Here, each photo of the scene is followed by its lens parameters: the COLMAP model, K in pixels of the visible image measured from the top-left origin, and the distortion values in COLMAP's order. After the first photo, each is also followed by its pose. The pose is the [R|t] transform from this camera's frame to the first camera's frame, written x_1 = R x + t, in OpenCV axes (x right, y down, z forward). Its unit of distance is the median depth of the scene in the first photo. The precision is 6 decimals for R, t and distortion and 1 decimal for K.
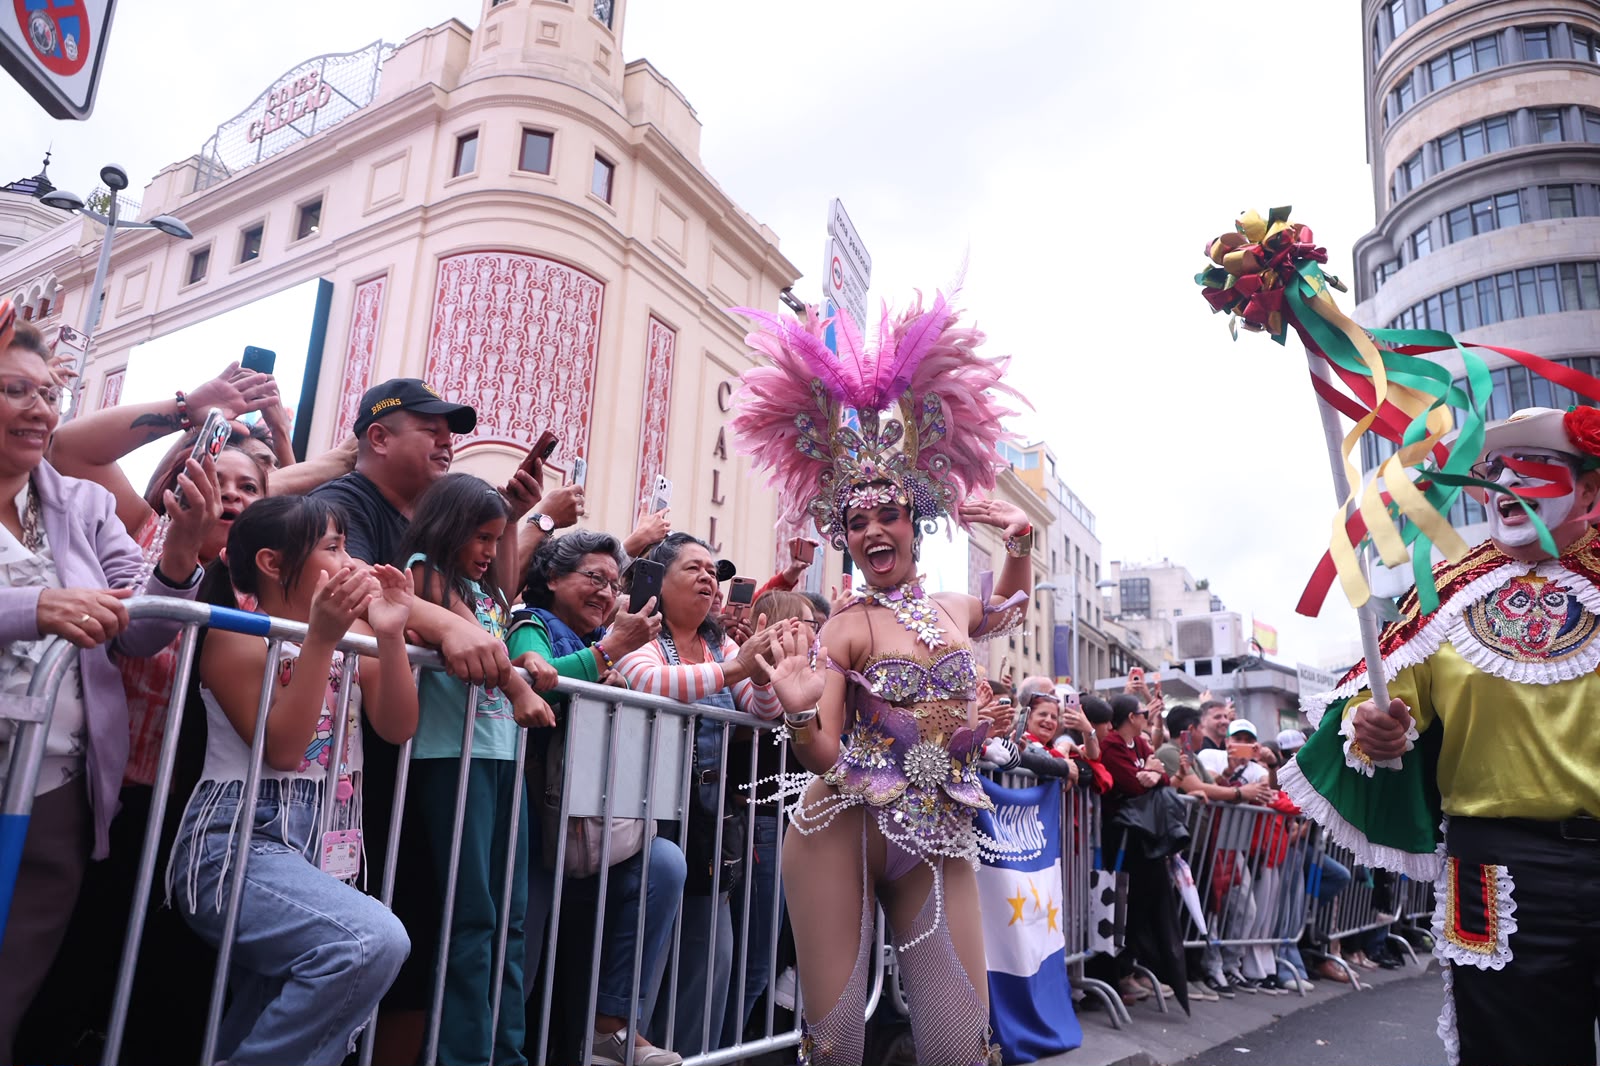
lens RADIAL K [[1091.0, 0, 800.0], [0, 1091.0, 533.0], [0, 0, 1]] dist [0.005625, 0.002692]
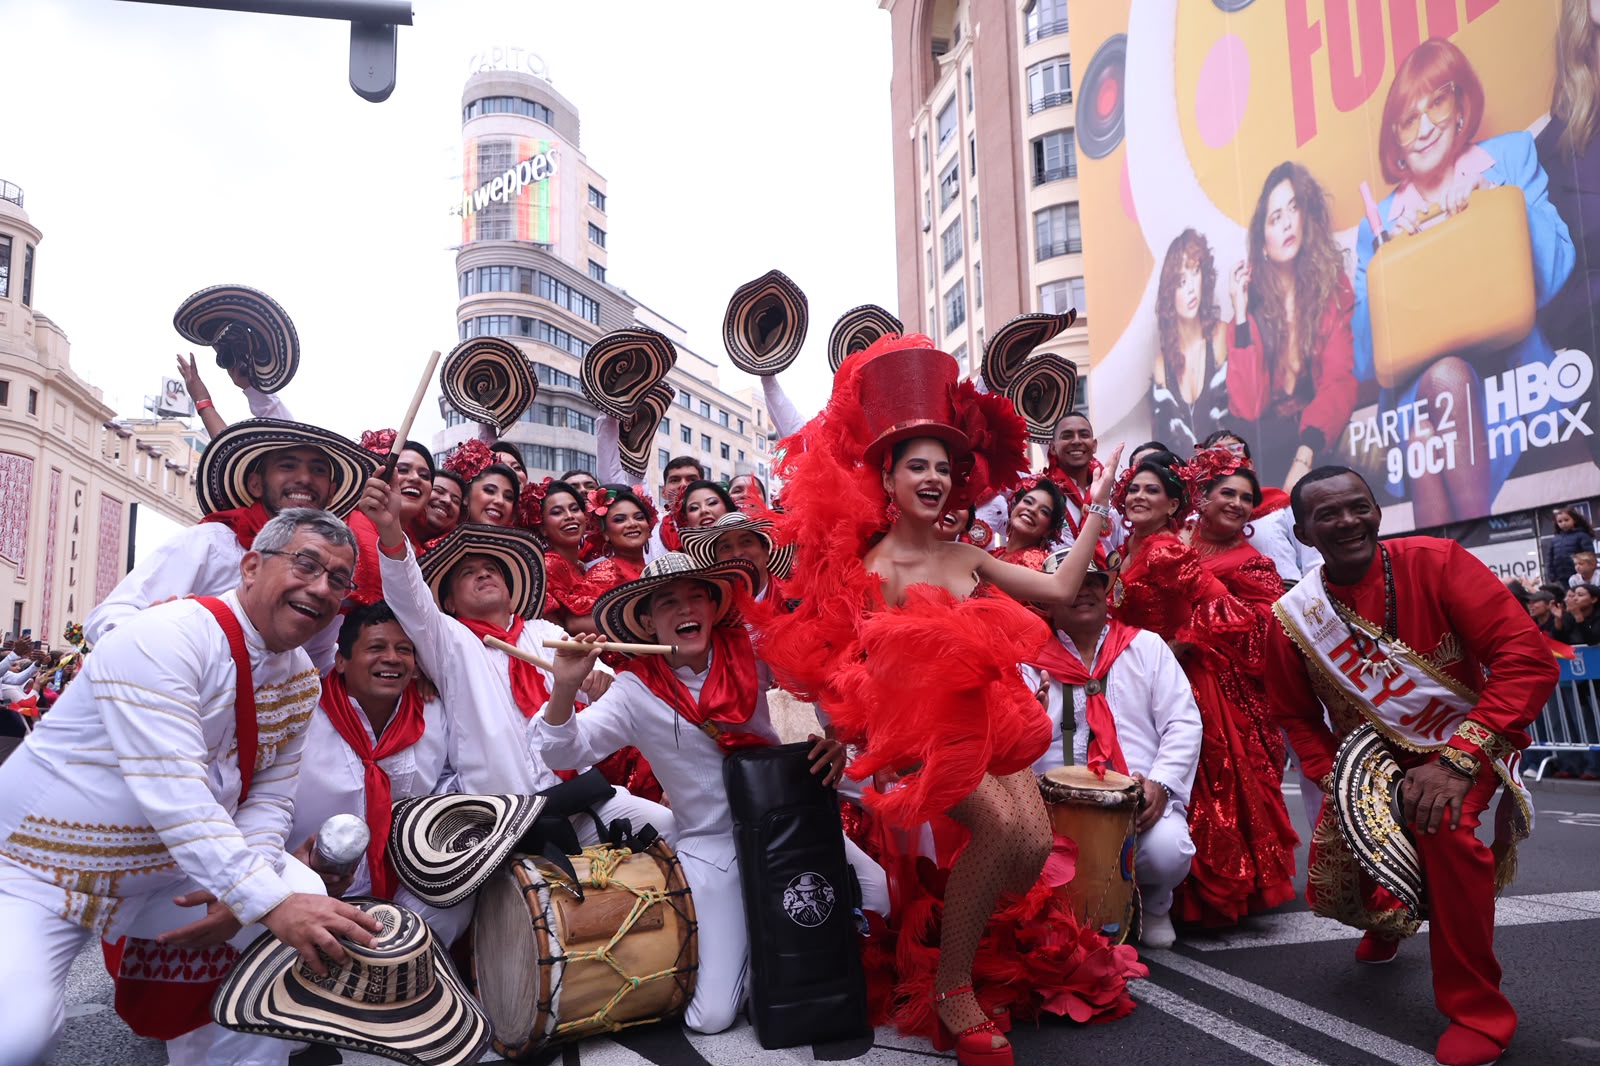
lens RADIAL K [[1118.7, 0, 800.0], [0, 1118.7, 533.0], [0, 0, 1]] dist [0.012565, 0.004411]
pose [[0.741767, 0.032237, 0.669882, -0.391066], [-0.114837, 0.990197, 0.079508, -0.321623], [-0.660753, -0.135904, 0.738198, -1.075791]]
